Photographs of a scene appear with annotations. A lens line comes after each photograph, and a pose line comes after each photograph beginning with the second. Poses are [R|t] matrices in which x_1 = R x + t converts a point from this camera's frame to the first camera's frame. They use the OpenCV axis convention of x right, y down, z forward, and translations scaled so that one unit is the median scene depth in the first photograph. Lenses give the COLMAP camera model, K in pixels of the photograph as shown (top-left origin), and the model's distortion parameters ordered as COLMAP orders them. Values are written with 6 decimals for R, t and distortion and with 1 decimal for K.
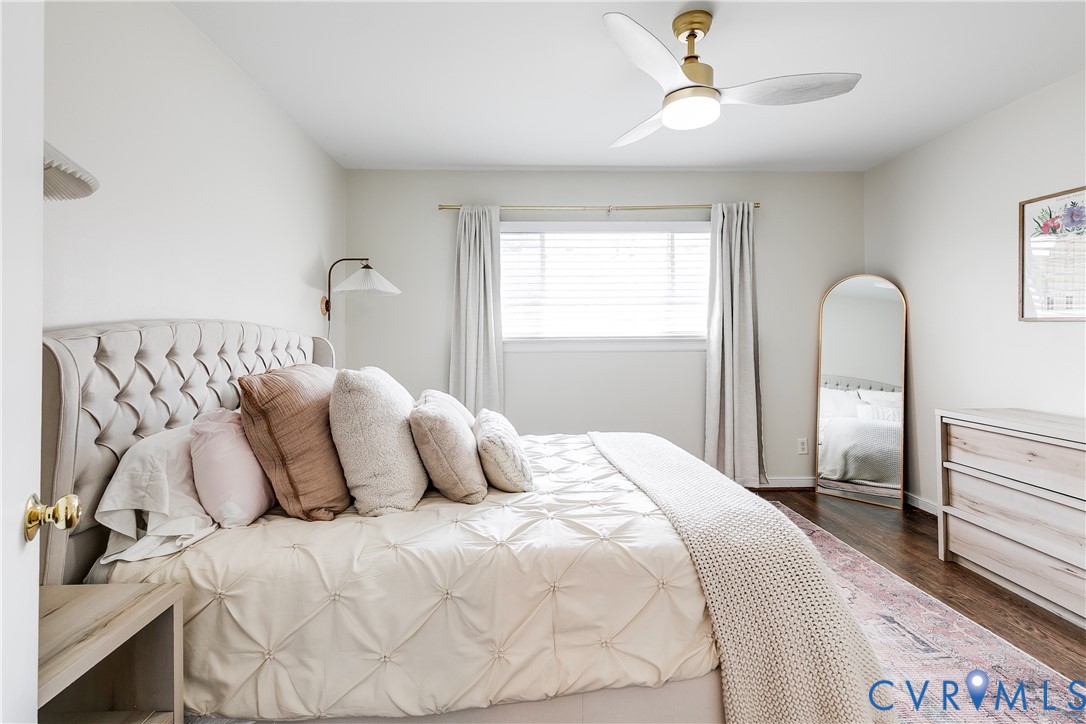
lens RADIAL K [[486.6, 0, 543.6], [0, 486.6, 333.9], [0, 0, 1]] dist [0.002327, -0.000255]
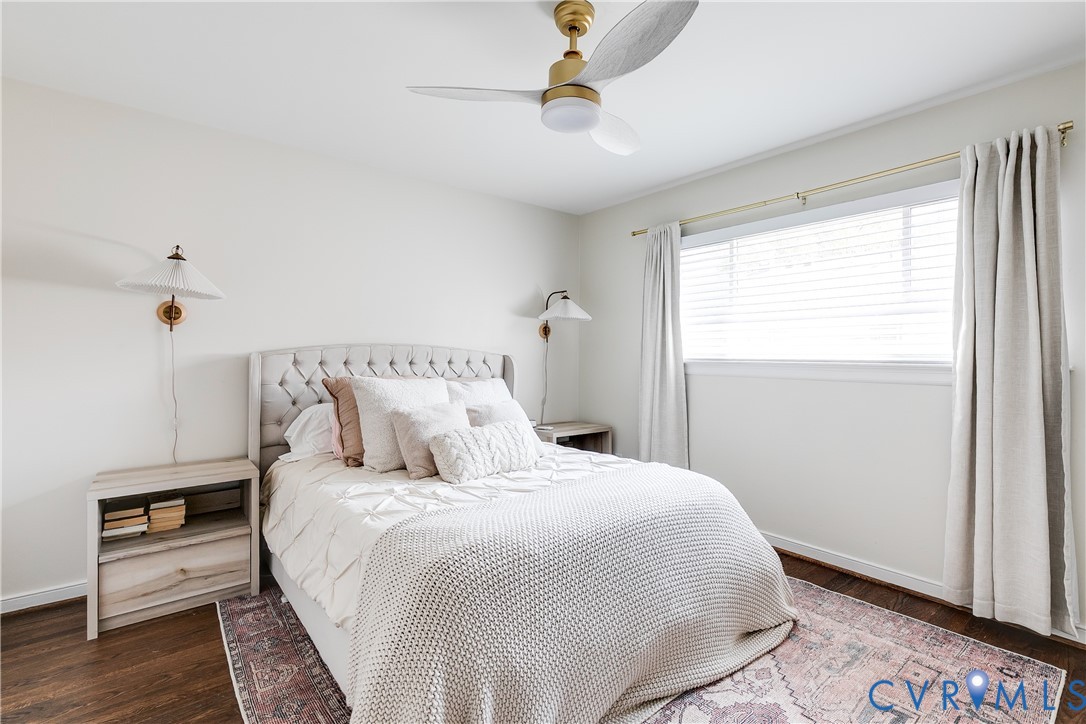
lens RADIAL K [[486.6, 0, 547.3], [0, 486.6, 355.5], [0, 0, 1]] dist [0.002327, -0.000255]
pose [[0.621938, 0.013052, -0.782958, 0.506260], [-0.008669, 0.999915, 0.009783, -0.005636], [0.783018, 0.000703, 0.621998, 0.200574]]
